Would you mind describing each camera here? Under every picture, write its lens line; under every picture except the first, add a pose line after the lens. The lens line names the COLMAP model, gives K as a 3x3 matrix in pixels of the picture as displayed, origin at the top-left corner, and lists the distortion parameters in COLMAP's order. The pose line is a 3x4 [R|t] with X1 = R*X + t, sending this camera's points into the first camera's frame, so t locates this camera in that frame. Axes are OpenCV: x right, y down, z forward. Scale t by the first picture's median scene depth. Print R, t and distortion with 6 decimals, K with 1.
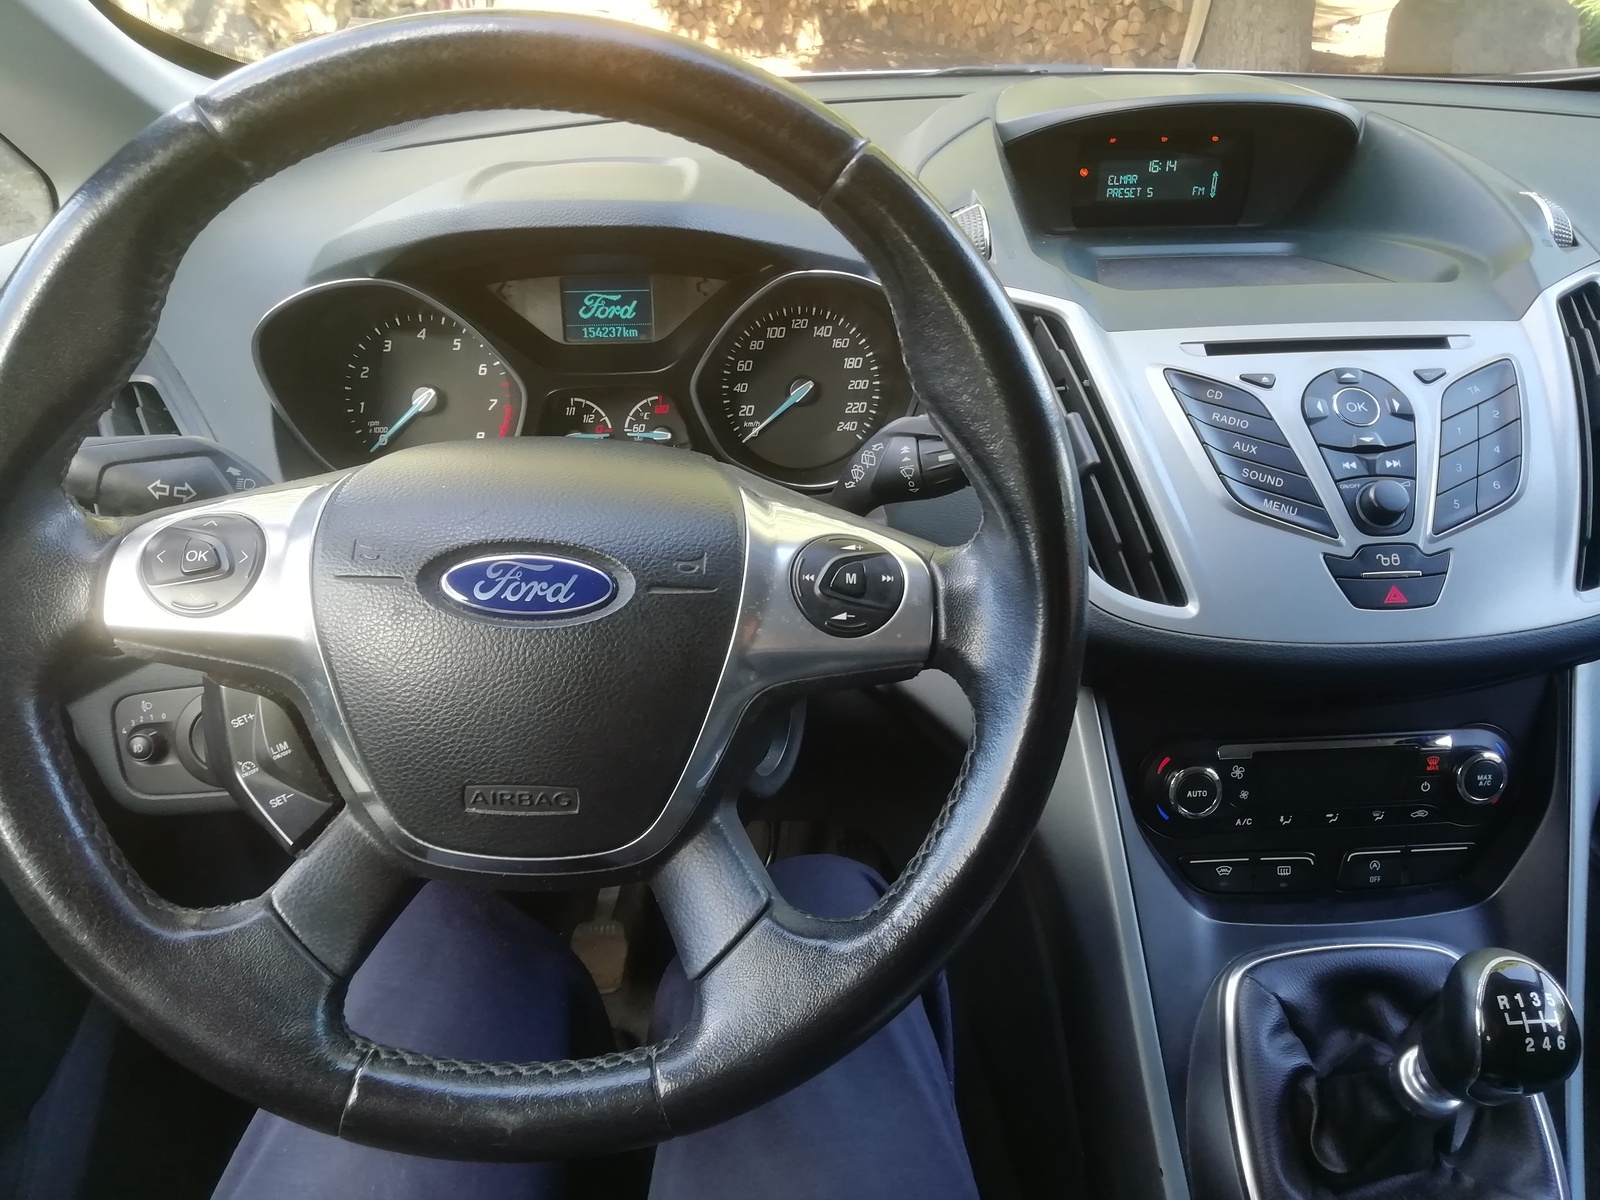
lens RADIAL K [[1186.8, 0, 800.0], [0, 1186.8, 600.0], [0, 0, 1]] dist [0.004051, 0.003101]
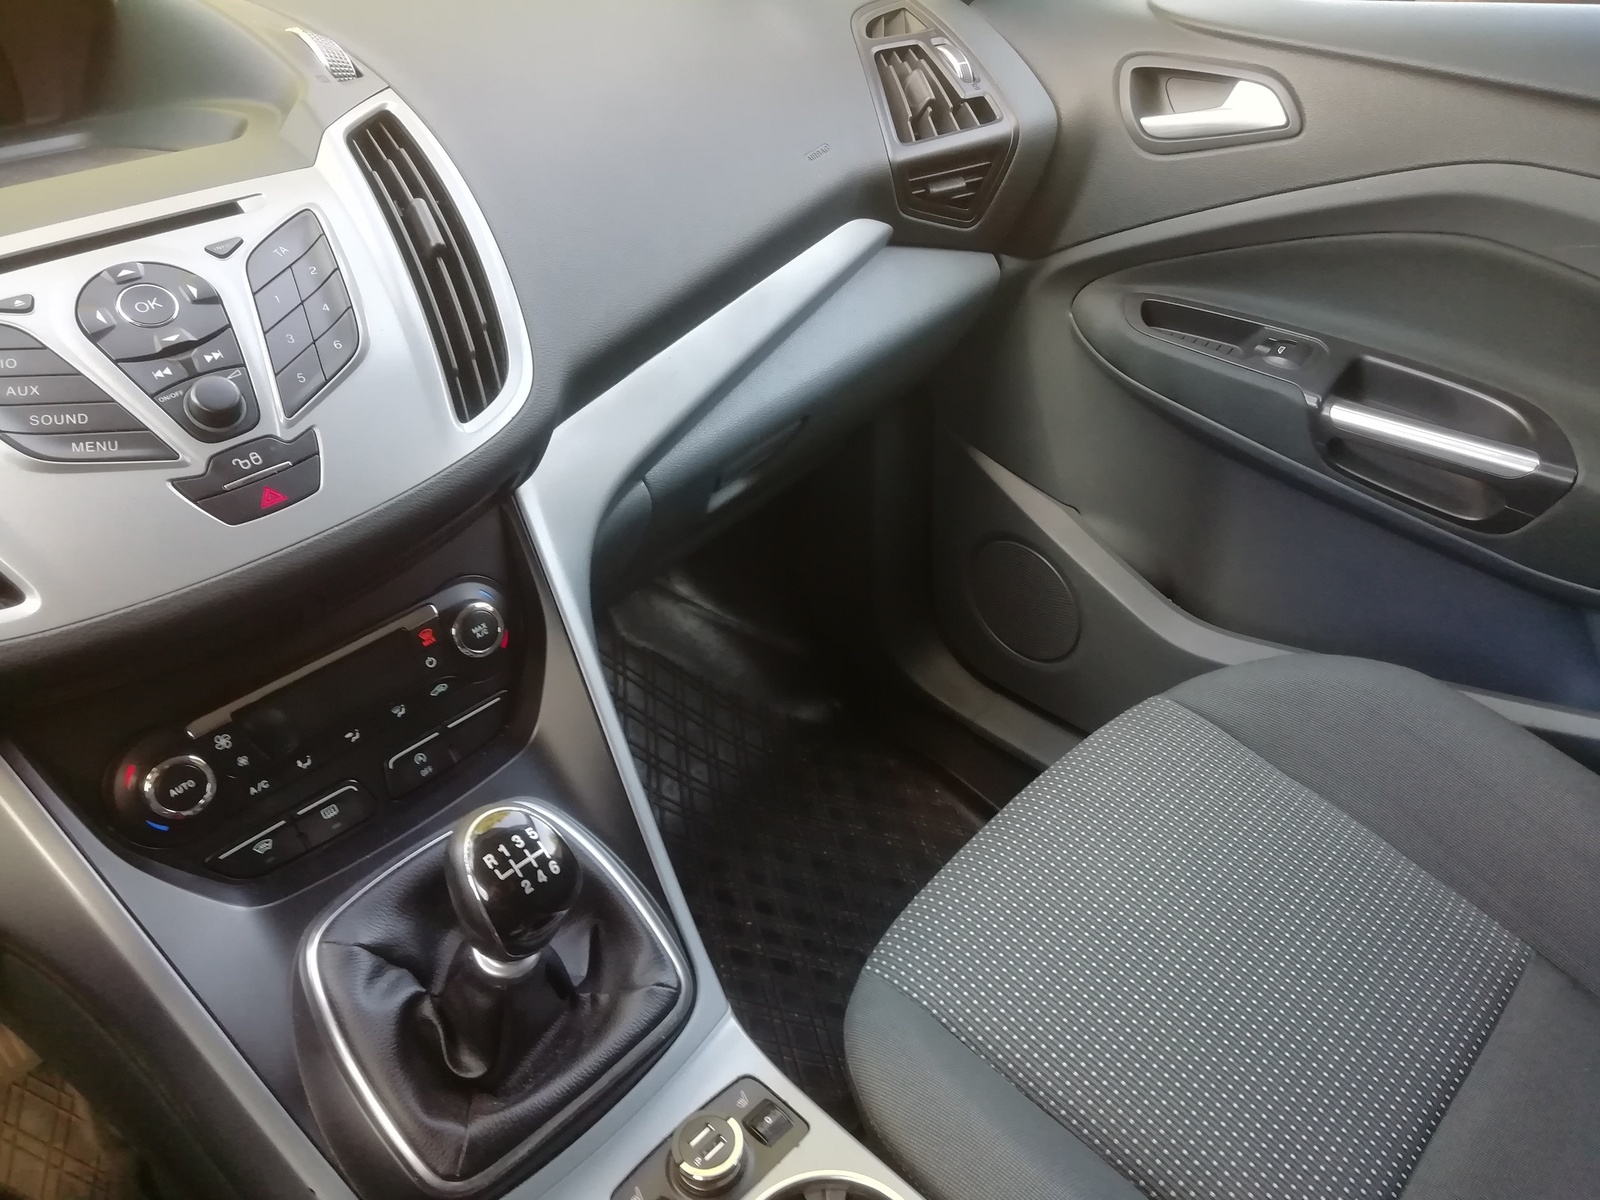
lens RADIAL K [[1186.8, 0, 800.0], [0, 1186.8, 600.0], [0, 0, 1]] dist [0.004051, 0.003101]
pose [[0.749040, -0.406441, 0.523206, 0.286498], [0.365400, 0.912182, 0.185489, 0.045086], [-0.552650, 0.052241, 0.831775, 0.035220]]
